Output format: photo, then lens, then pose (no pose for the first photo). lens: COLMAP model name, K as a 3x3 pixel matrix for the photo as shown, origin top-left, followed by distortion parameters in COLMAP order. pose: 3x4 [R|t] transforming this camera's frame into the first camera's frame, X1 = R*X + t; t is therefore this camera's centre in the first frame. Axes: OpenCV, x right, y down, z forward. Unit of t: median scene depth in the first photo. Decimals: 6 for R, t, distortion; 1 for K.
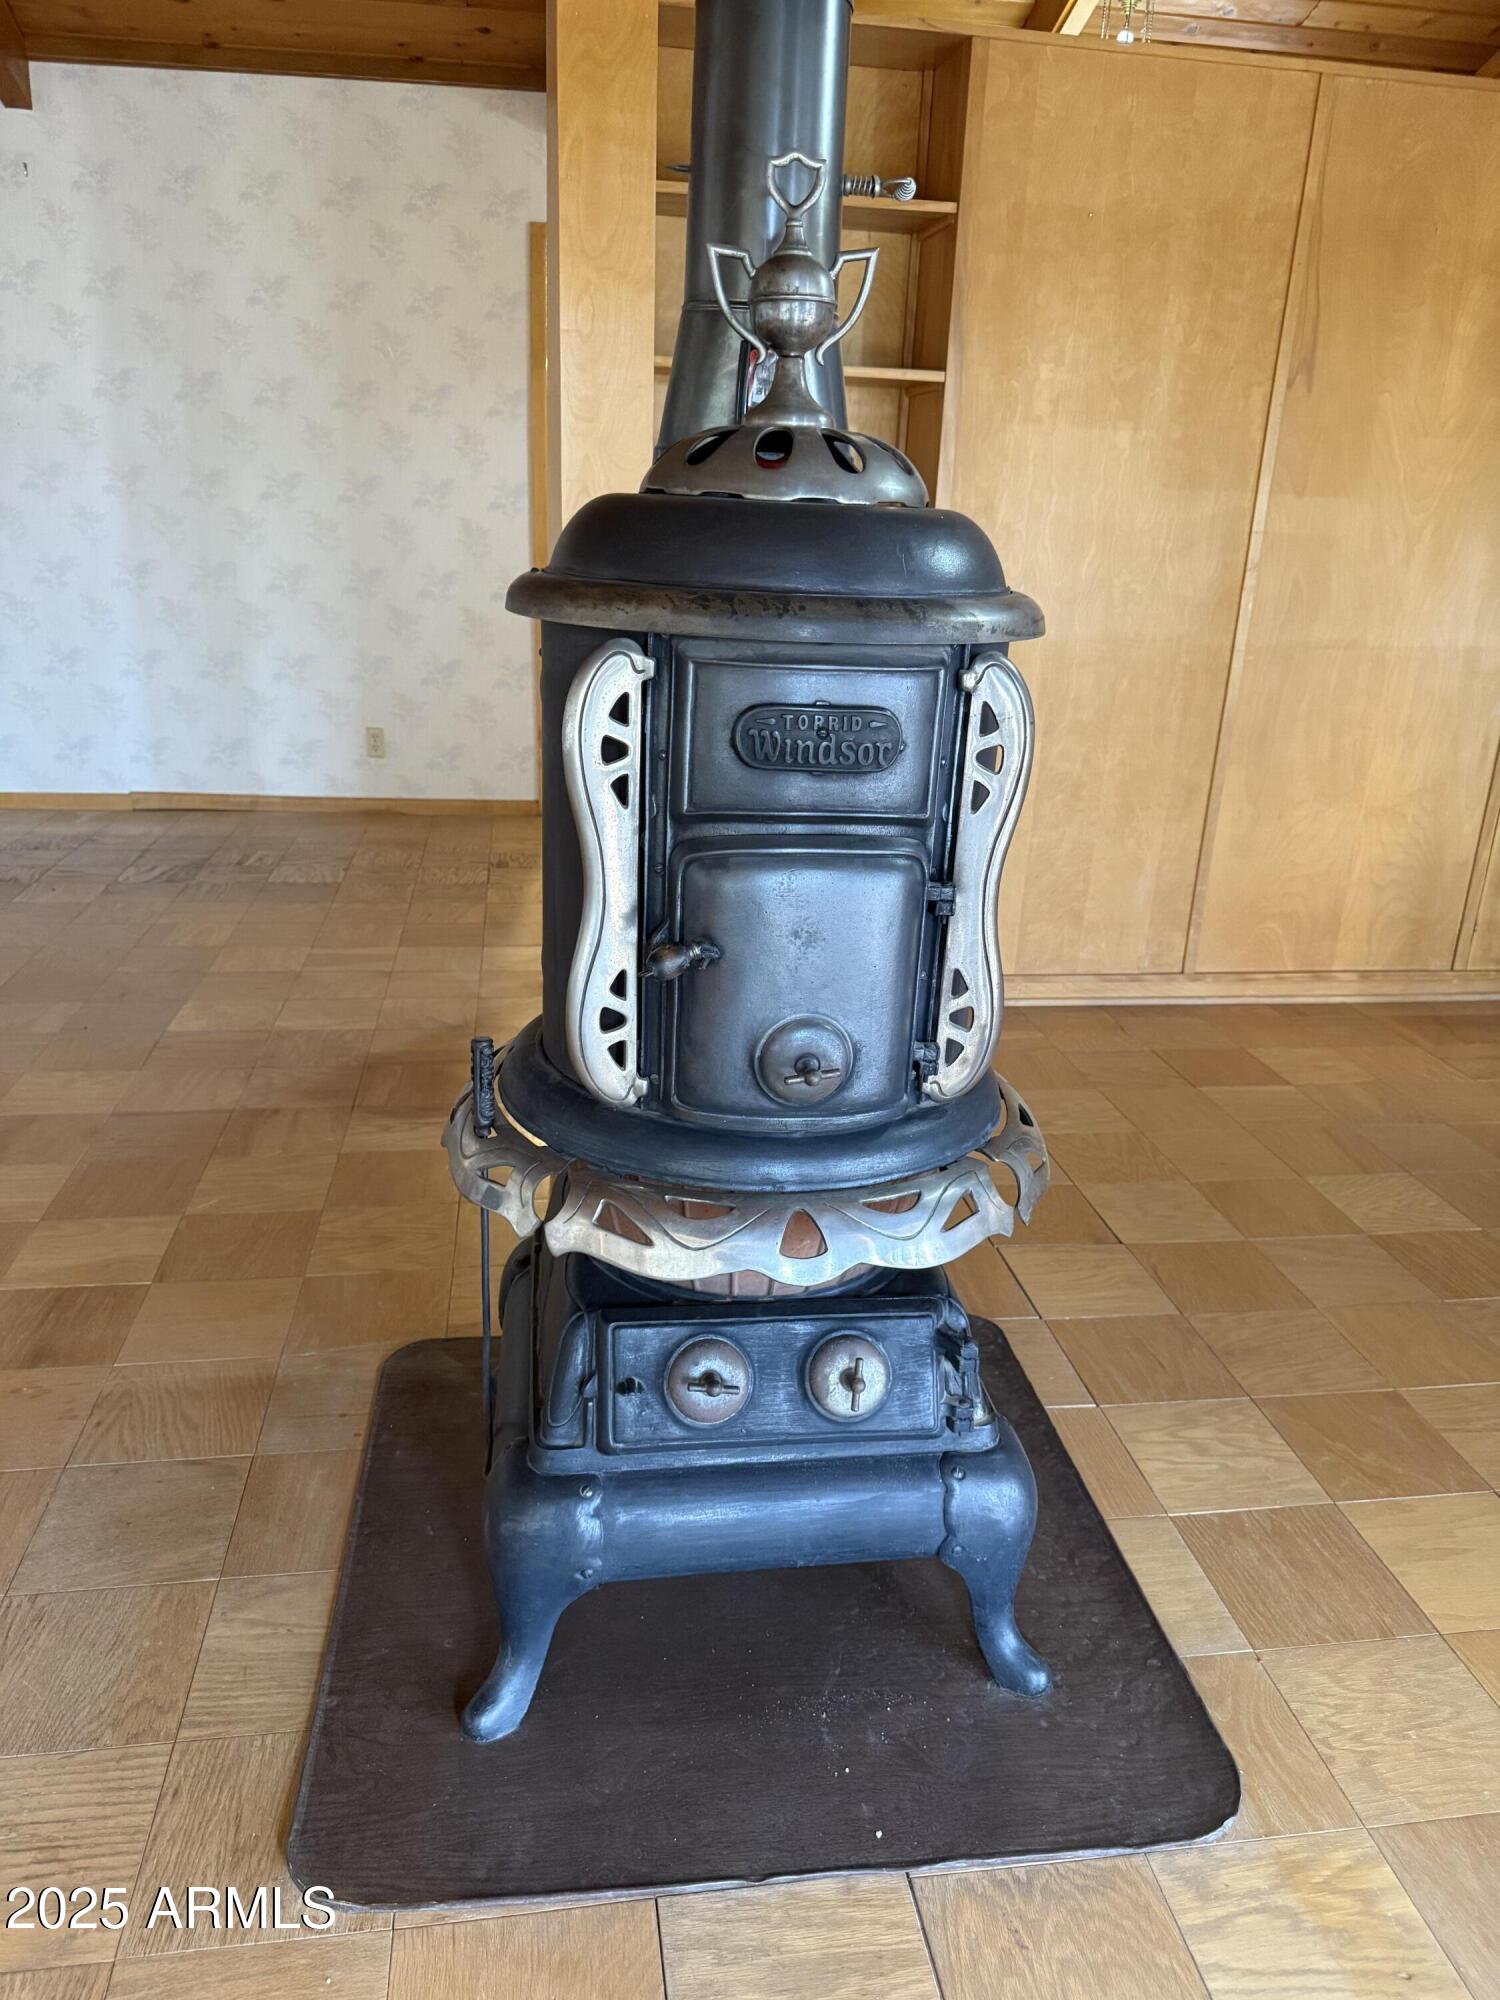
lens RADIAL K [[1412.6, 0, 750.0], [0, 1412.6, 1000.0], [0, 0, 1]] dist [0.103006, -0.173787]
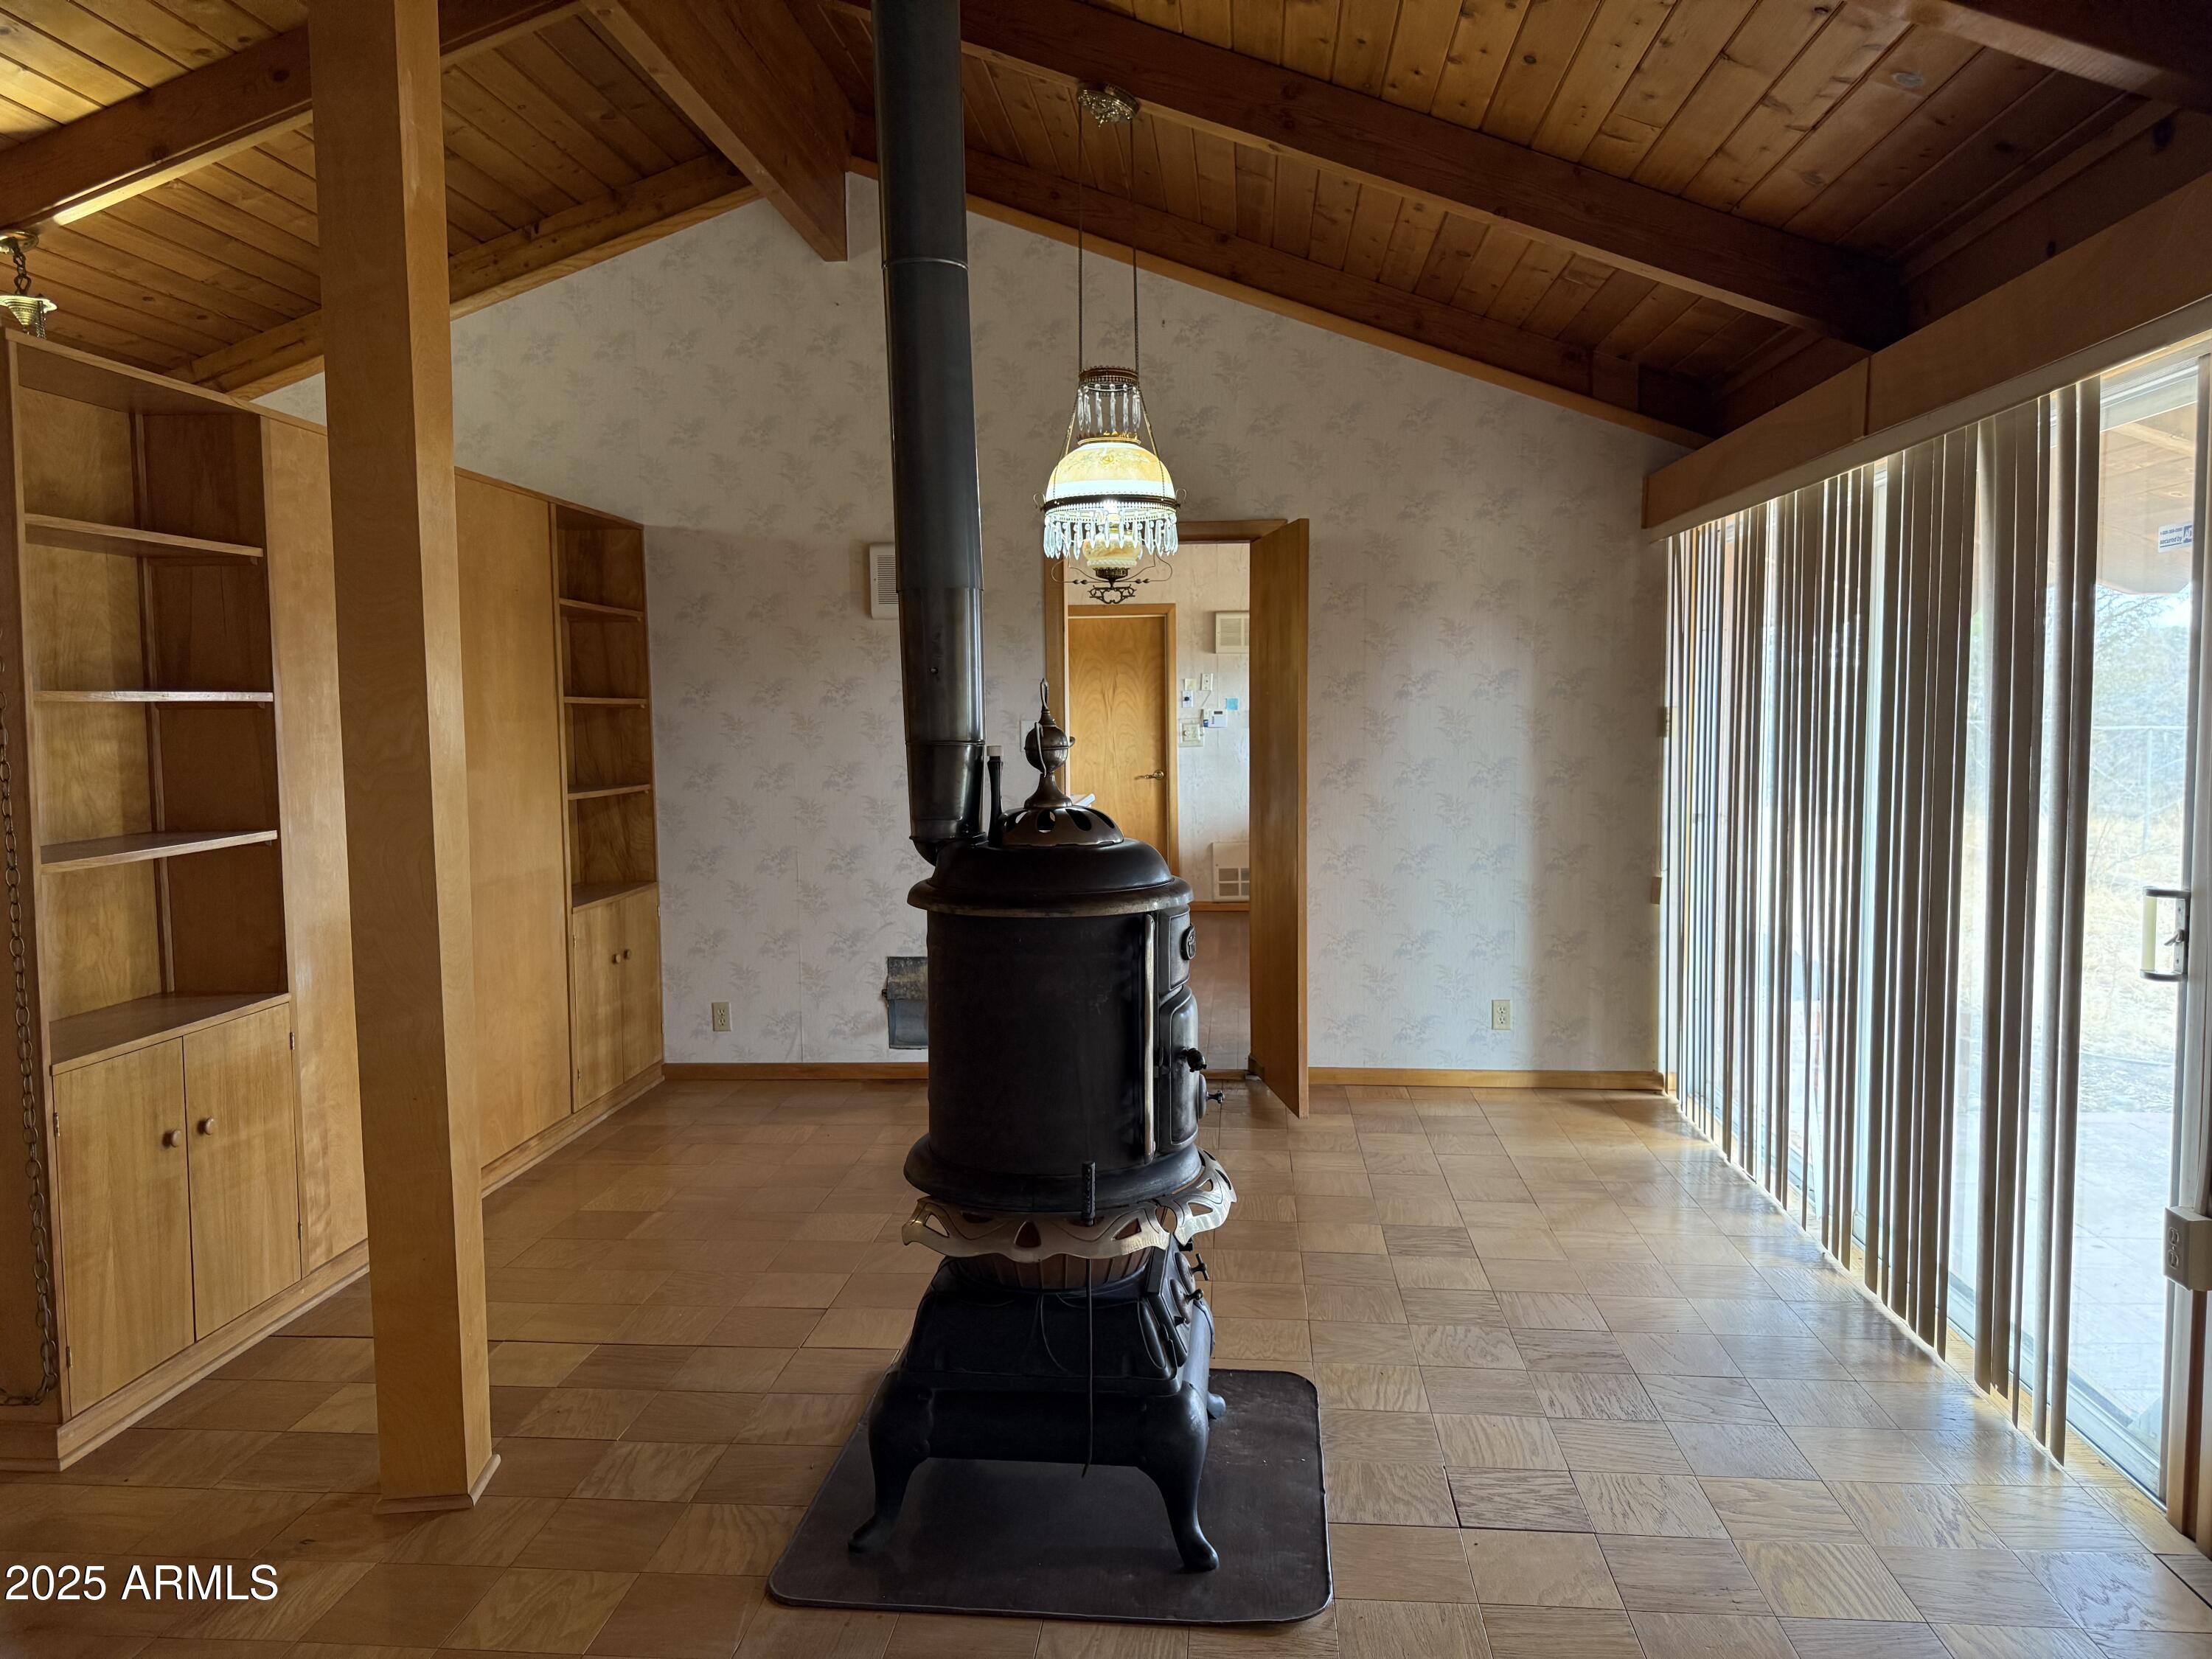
lens RADIAL K [[1562.3, 0, 1106.0], [0, 1562.3, 829.5], [0, 0, 1]] dist [0.103006, -0.173787]
pose [[0.233876, -0.117123, 0.965186, -0.802502], [0.325103, 0.944997, 0.035897, -0.173736], [-0.916302, 0.305390, 0.259089, 0.153435]]
